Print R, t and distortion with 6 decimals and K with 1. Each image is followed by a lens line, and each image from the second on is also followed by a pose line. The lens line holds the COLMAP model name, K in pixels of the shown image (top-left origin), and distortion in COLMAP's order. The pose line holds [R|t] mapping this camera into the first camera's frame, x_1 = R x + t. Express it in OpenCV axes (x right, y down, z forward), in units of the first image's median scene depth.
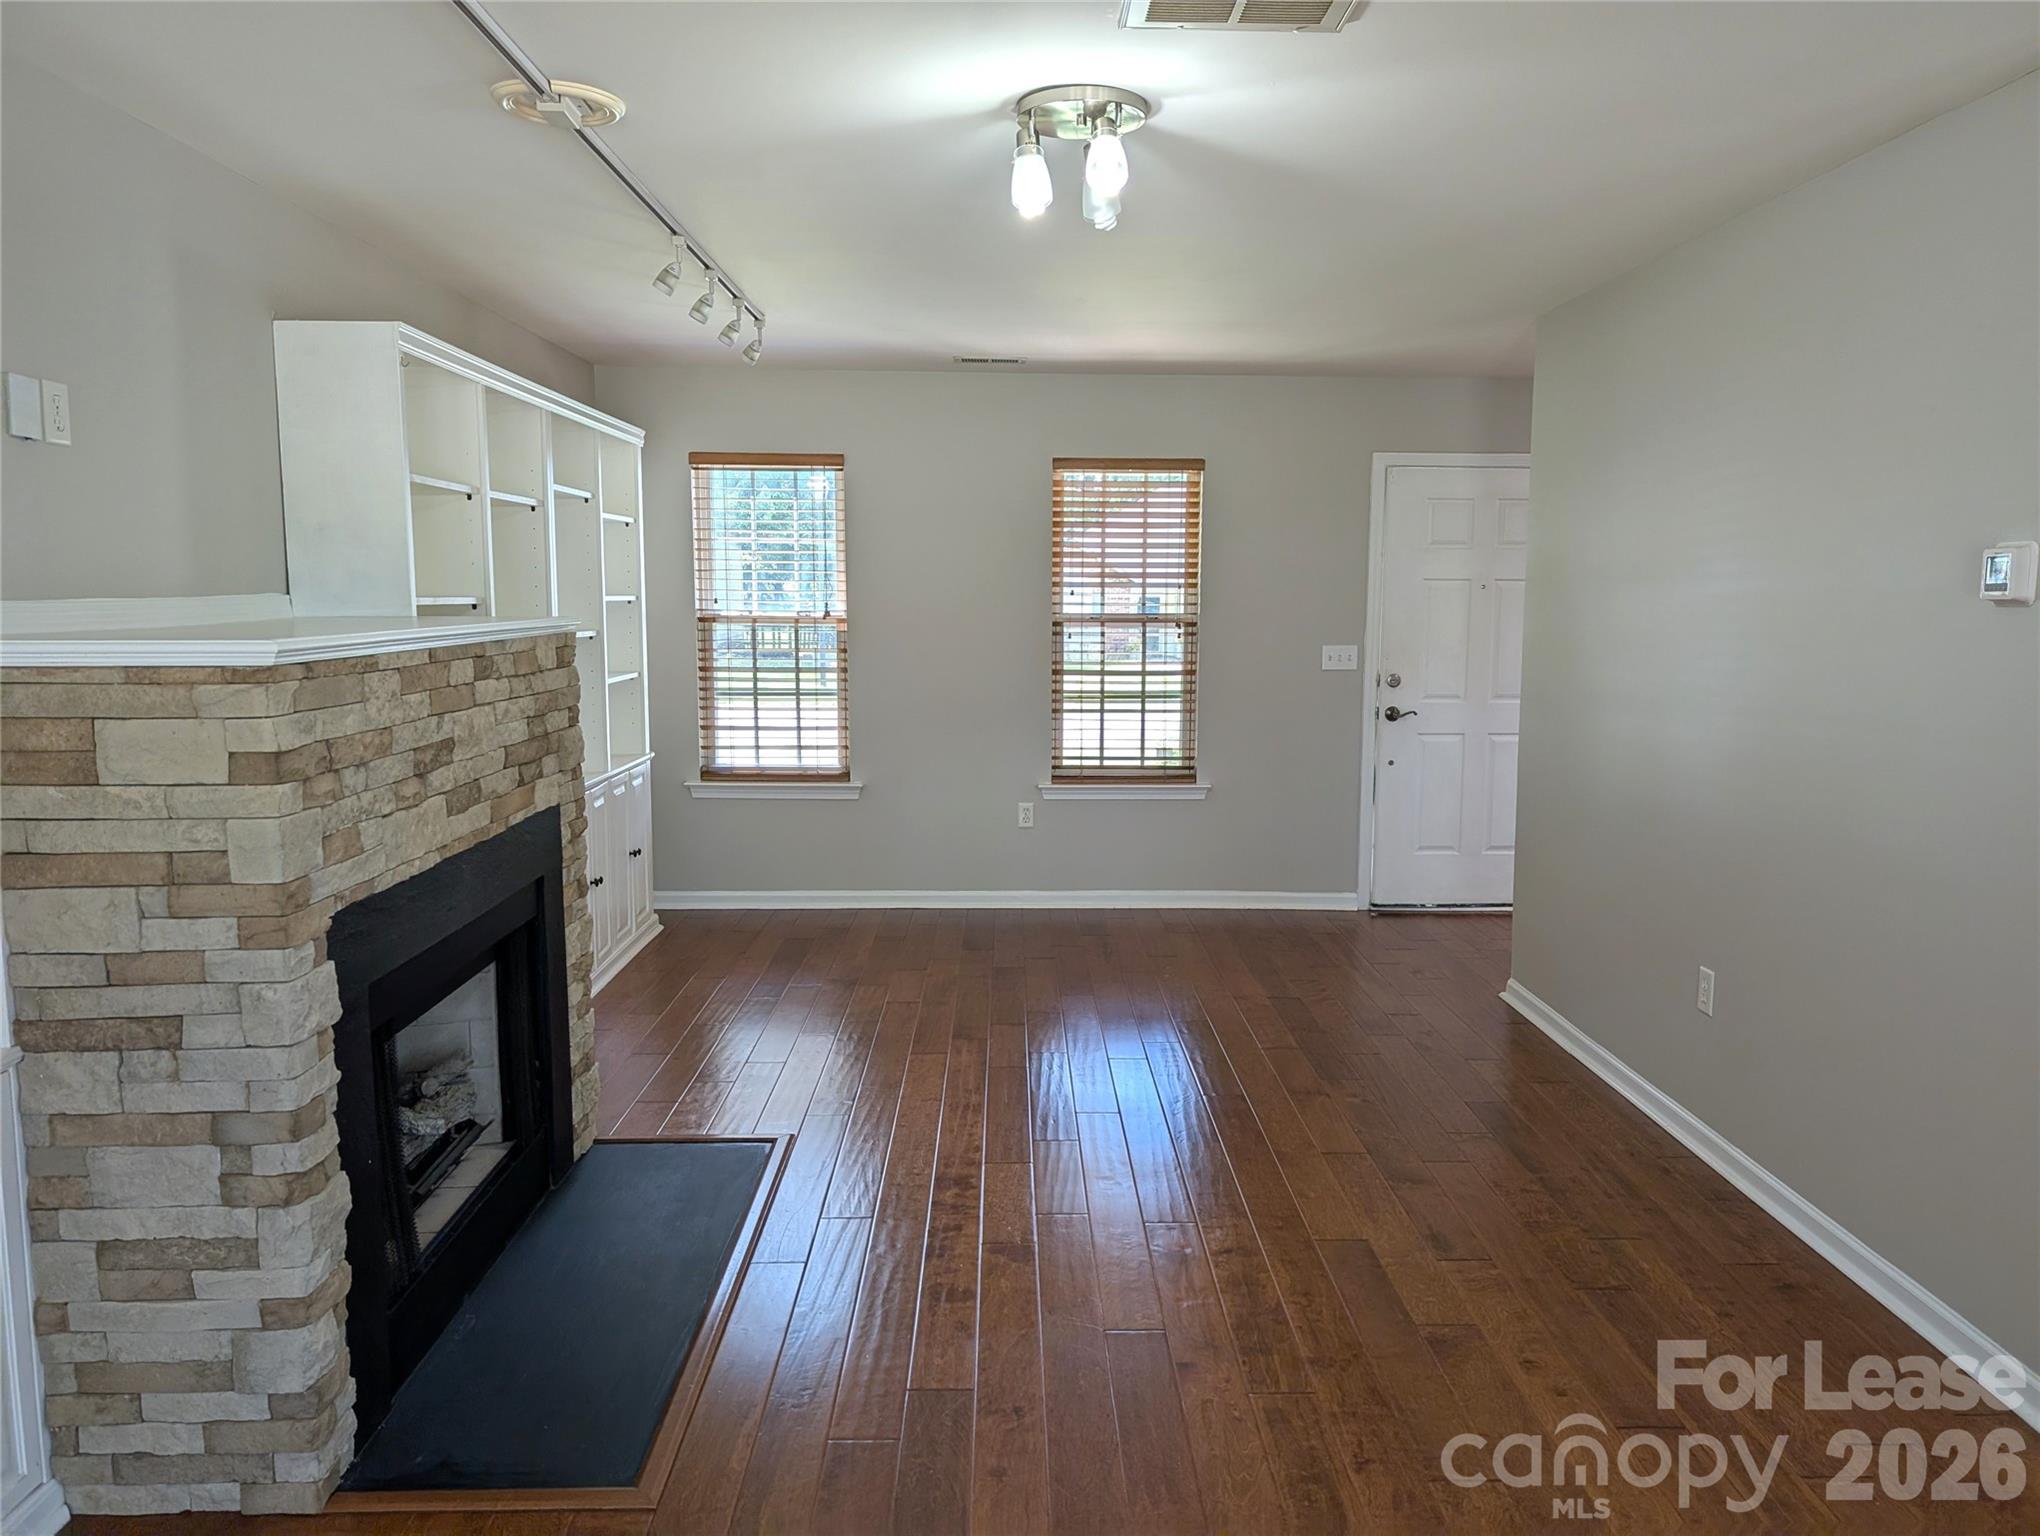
lens RADIAL K [[1445.8, 0, 1031.1], [0, 1445.8, 767.5], [0, 0, 1]] dist [0.008004, -0.003412]
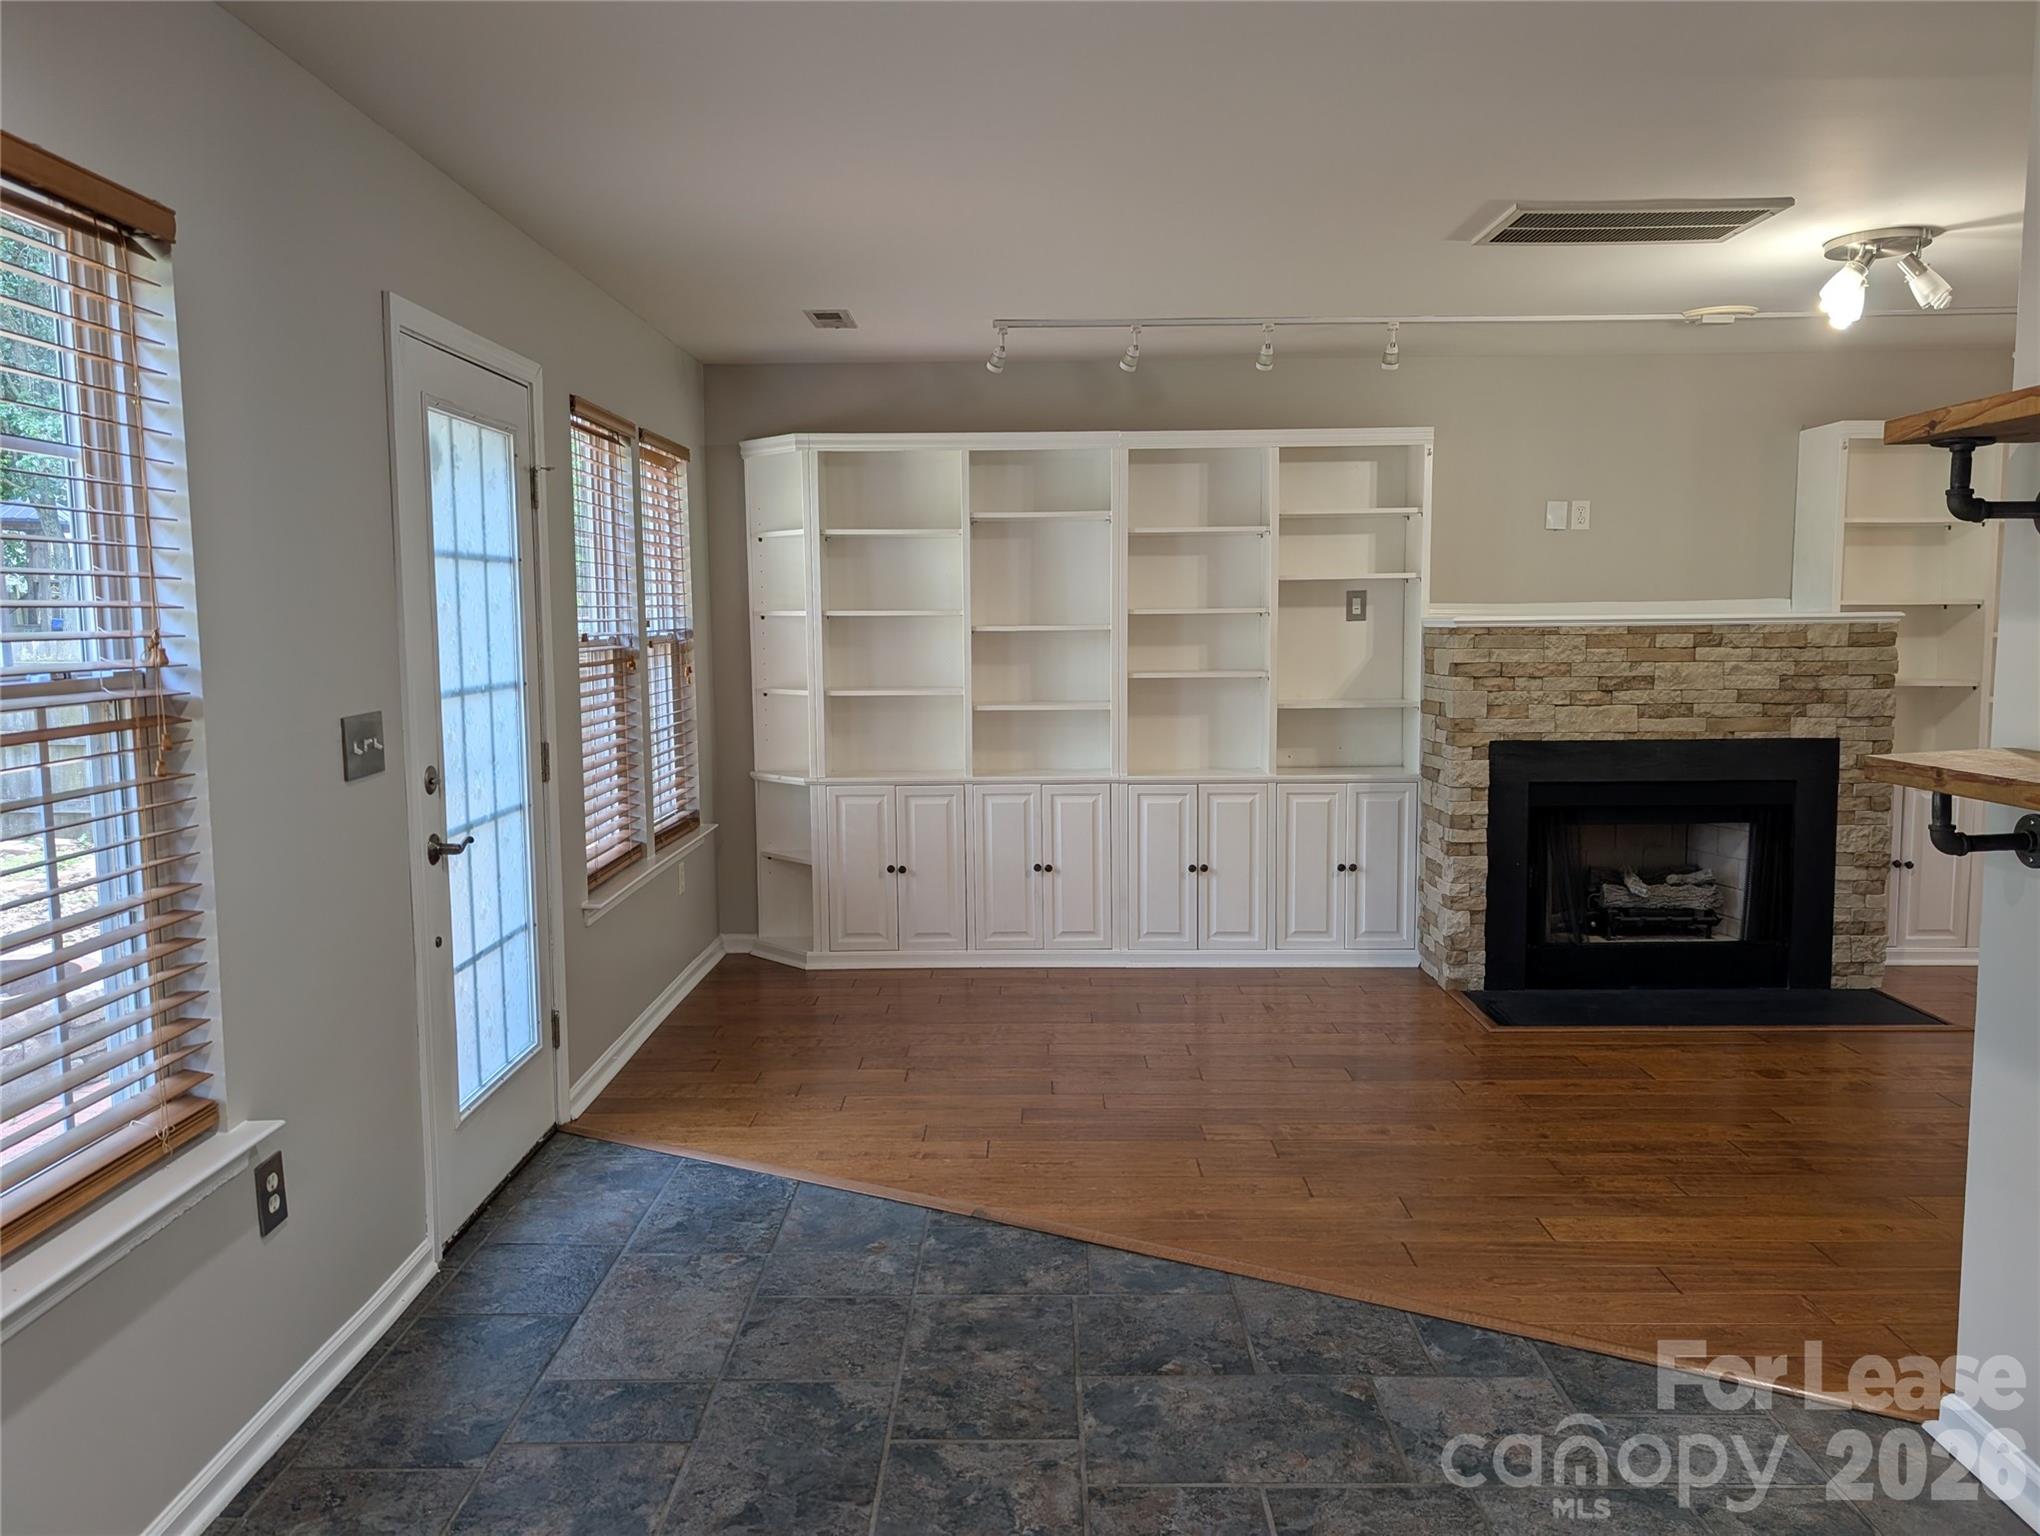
lens RADIAL K [[1462.5, 0, 1020.0], [0, 1462.5, 768.0], [0, 0, 1]] dist [0.021377, 0.004422]
pose [[-0.036665, 0.100121, -0.994299, 0.706968], [-0.114264, 0.988023, 0.103703, -0.003197], [0.992774, 0.117415, -0.024785, 0.128214]]
